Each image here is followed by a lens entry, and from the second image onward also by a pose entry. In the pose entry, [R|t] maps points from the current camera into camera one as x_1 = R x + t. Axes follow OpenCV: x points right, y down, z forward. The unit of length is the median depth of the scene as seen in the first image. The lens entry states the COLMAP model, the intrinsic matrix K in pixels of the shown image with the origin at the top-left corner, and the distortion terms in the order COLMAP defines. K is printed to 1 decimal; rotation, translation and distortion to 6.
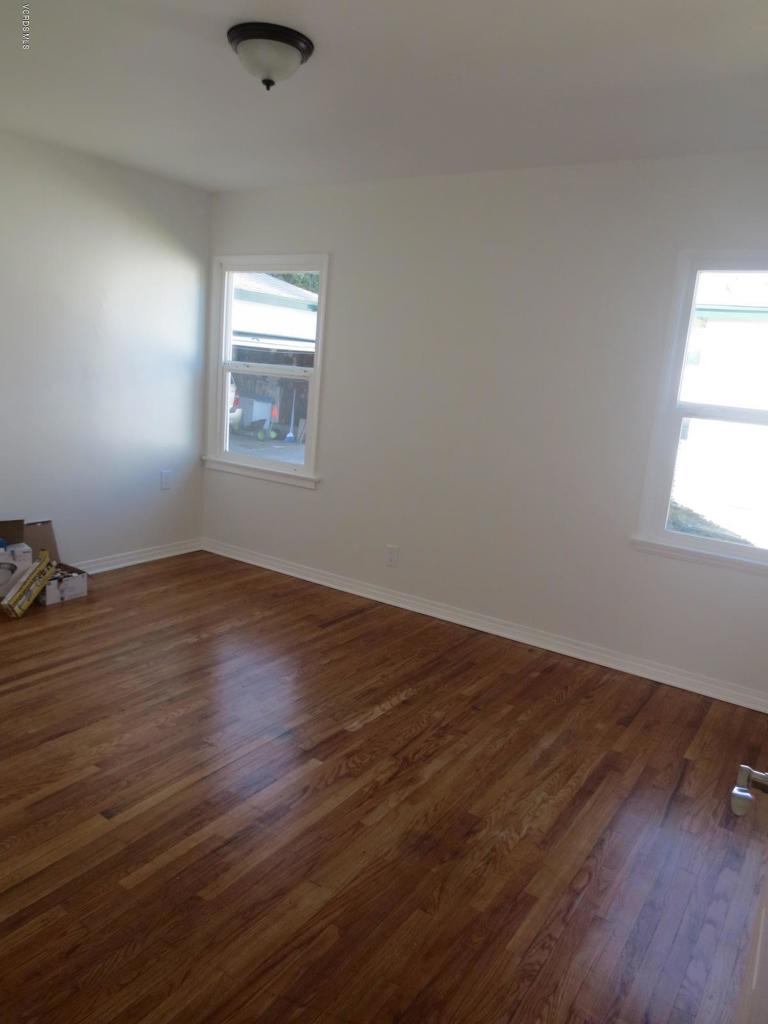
lens RADIAL K [[727.2, 0, 386.4], [0, 727.2, 517.2], [0, 0, 1]] dist [-0.029139, 0.007307]
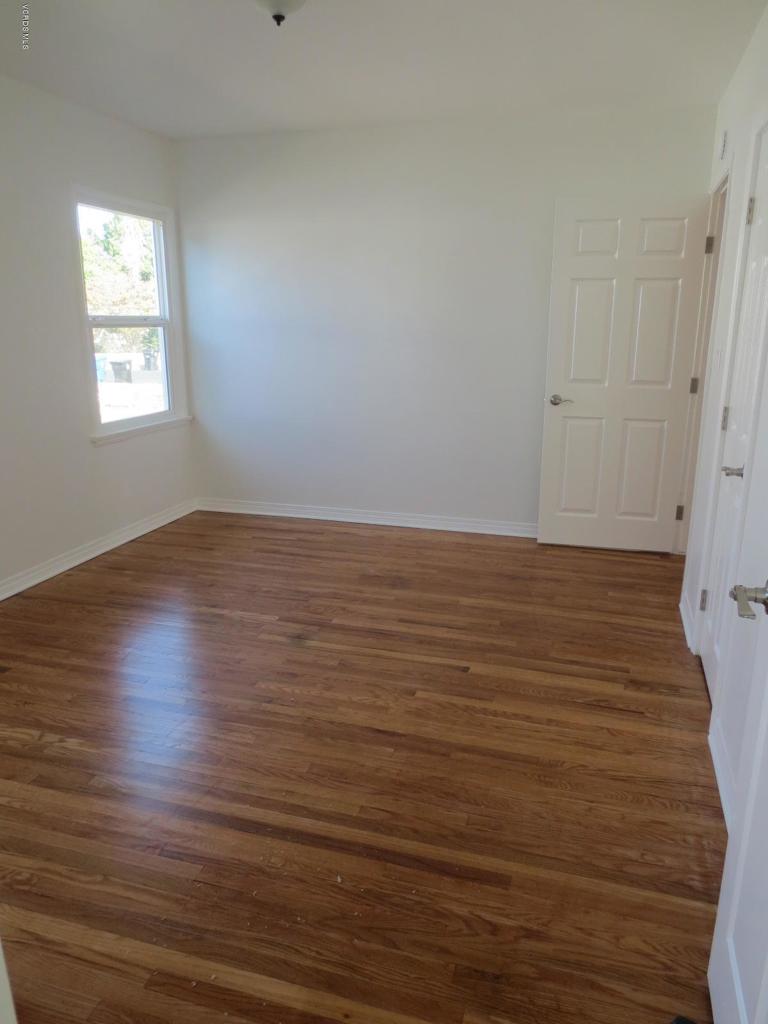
lens RADIAL K [[727.2, 0, 383.7], [0, 727.2, 514.8], [0, 0, 1]] dist [-0.029139, 0.007307]
pose [[-0.282062, -0.327527, 0.901758, -1.185674], [0.174355, 0.906770, 0.383885, -0.301541], [-0.943420, 0.265505, -0.198659, 1.097987]]
